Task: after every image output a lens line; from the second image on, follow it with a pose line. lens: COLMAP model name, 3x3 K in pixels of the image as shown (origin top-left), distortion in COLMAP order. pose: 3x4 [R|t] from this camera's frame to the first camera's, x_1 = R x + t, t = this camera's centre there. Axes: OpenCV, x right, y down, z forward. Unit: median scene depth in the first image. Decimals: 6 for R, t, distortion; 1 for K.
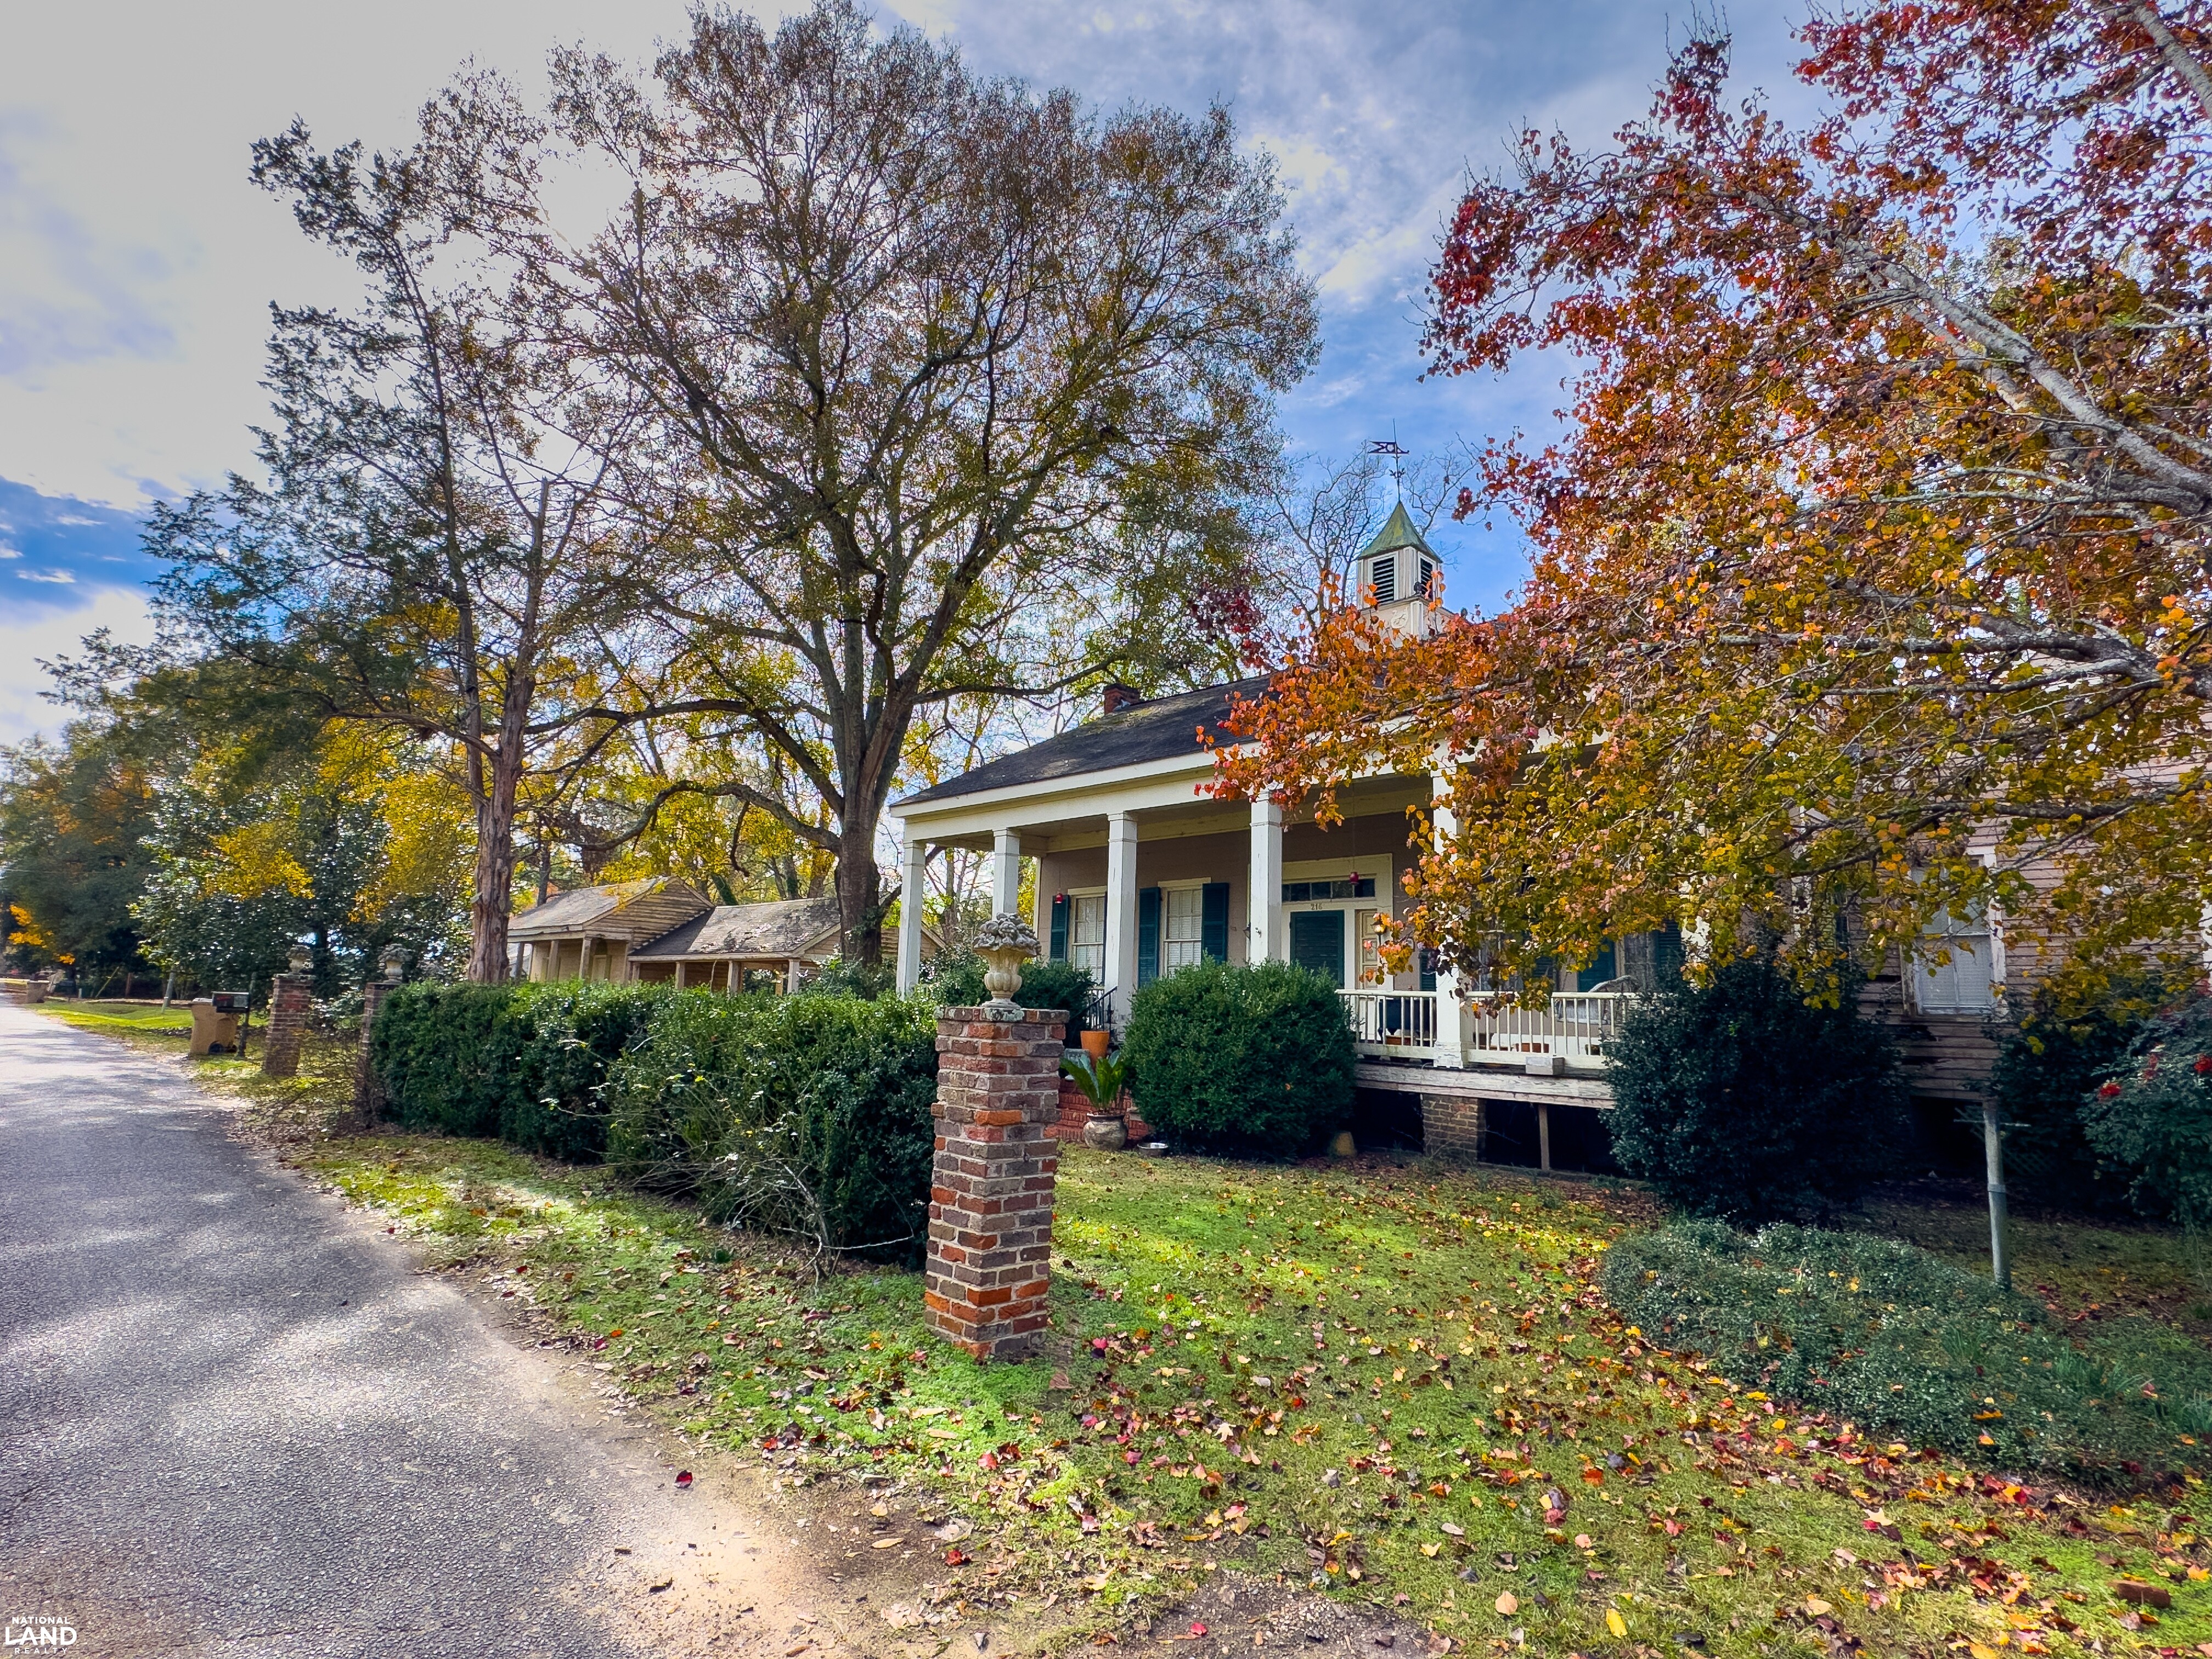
lens RADIAL K [[1242.6, 0, 1106.0], [0, 1242.6, 829.5], [0, 0, 1]] dist [-0.000576, -0.000205]
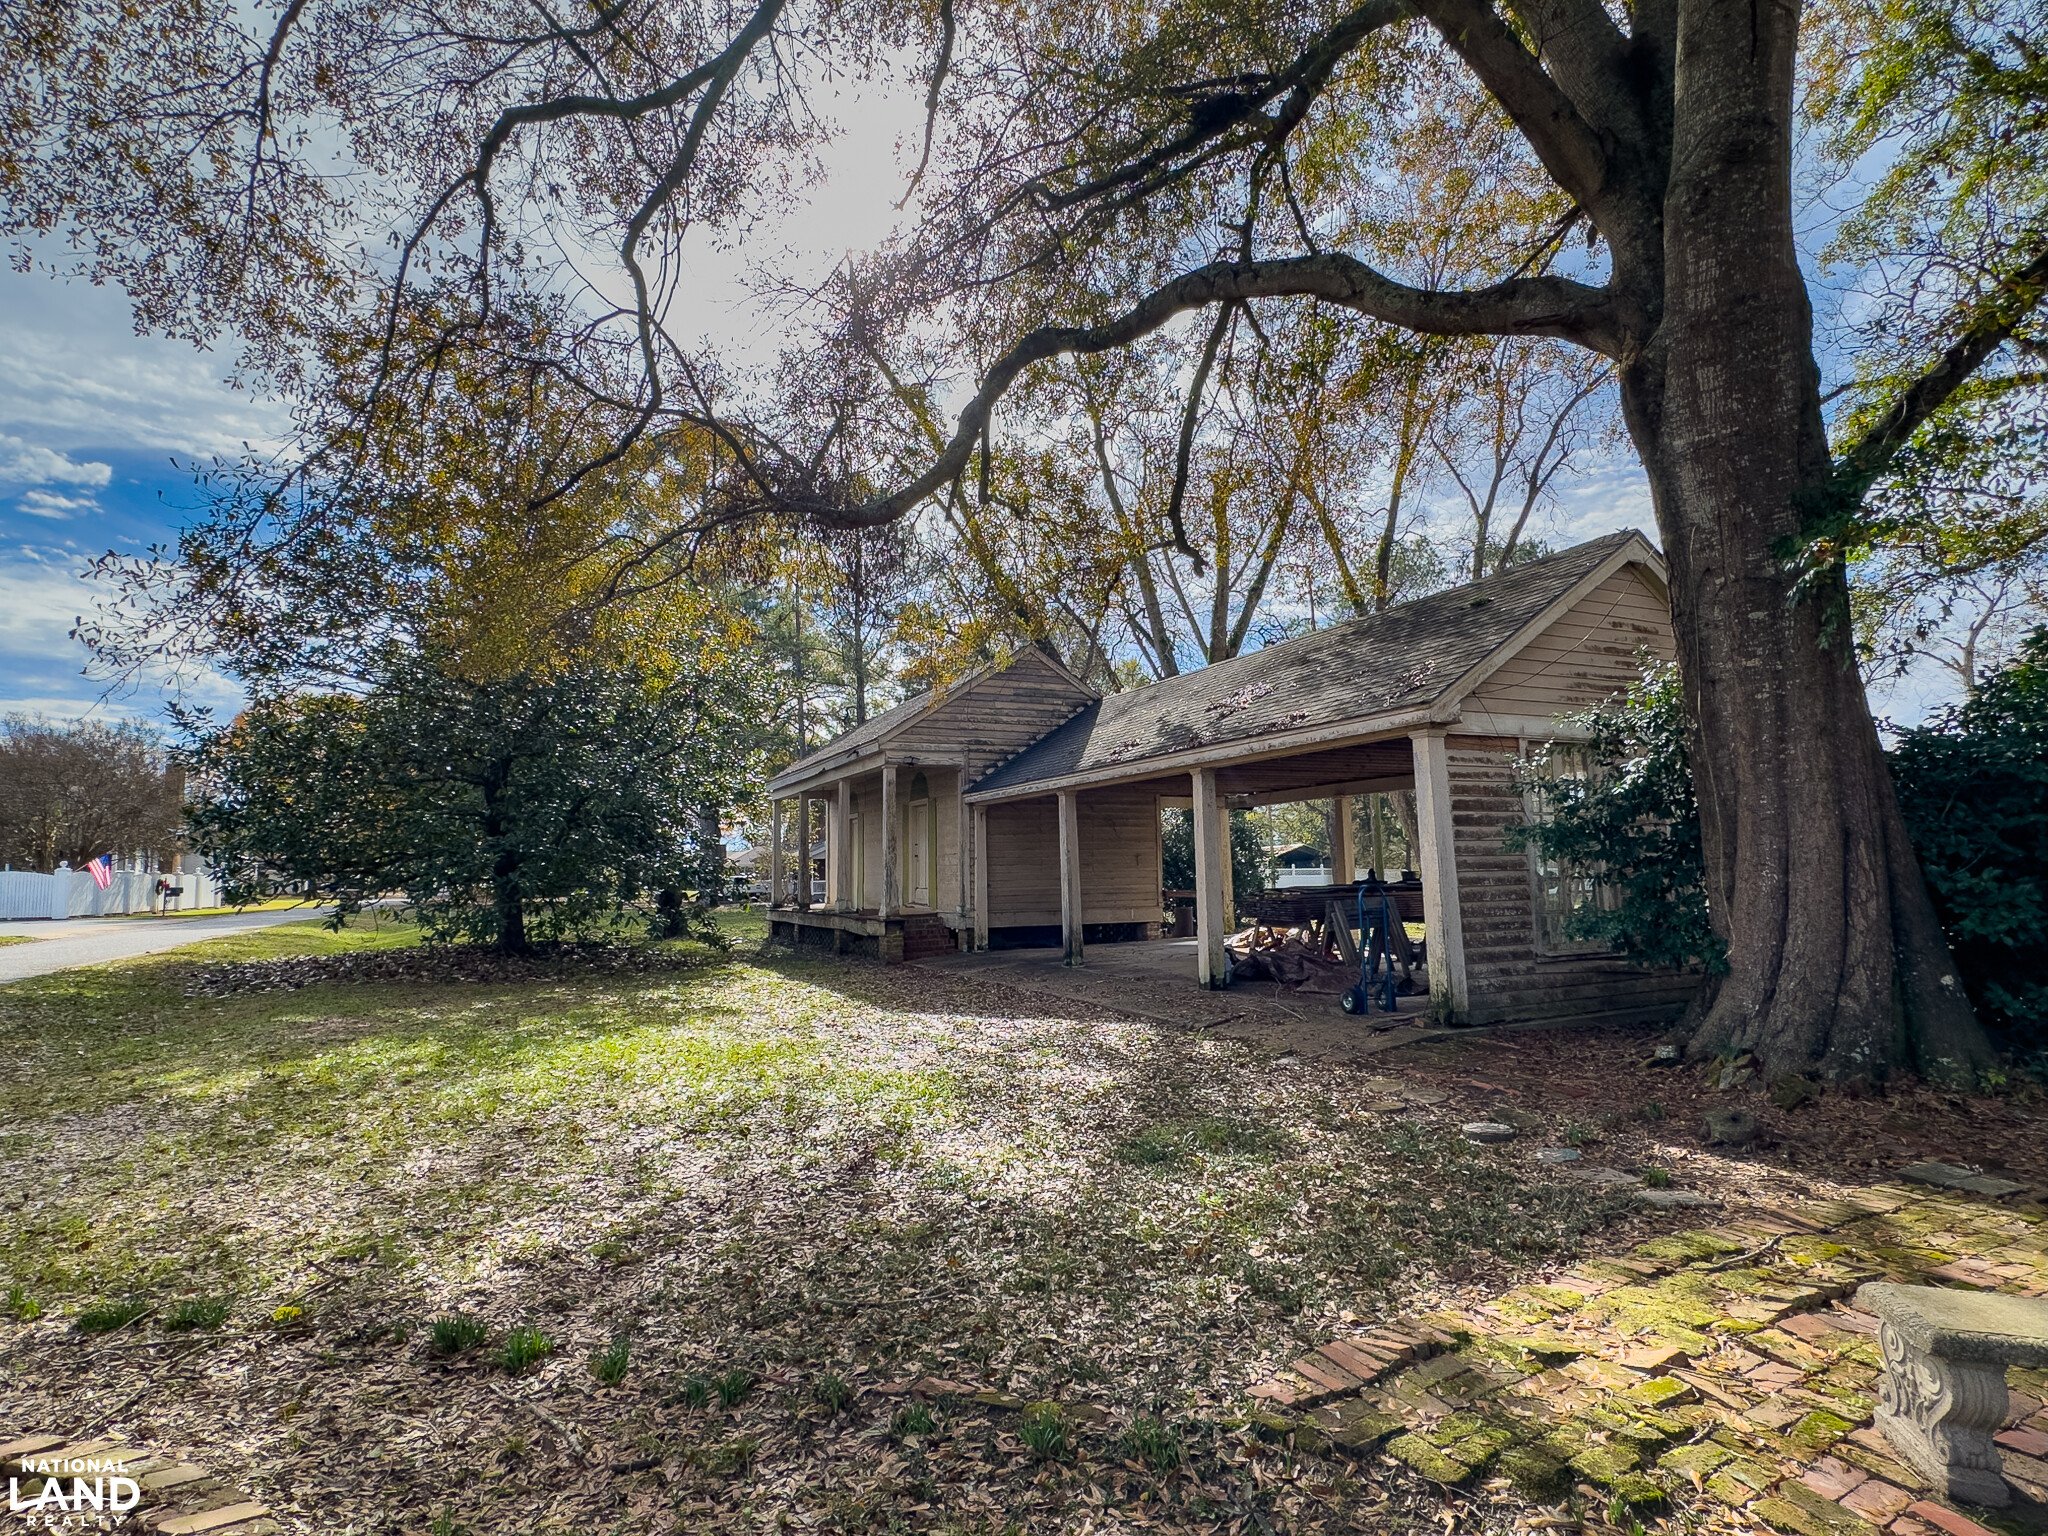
lens RADIAL K [[1150.4, 0, 1024.0], [0, 1150.4, 768.0], [0, 0, 1]] dist [-0.000576, -0.000205]
pose [[0.948420, -0.060408, -0.311207, -0.286945], [0.071431, 0.997154, 0.024134, 0.110880], [0.308863, -0.045119, 0.950036, 0.754009]]
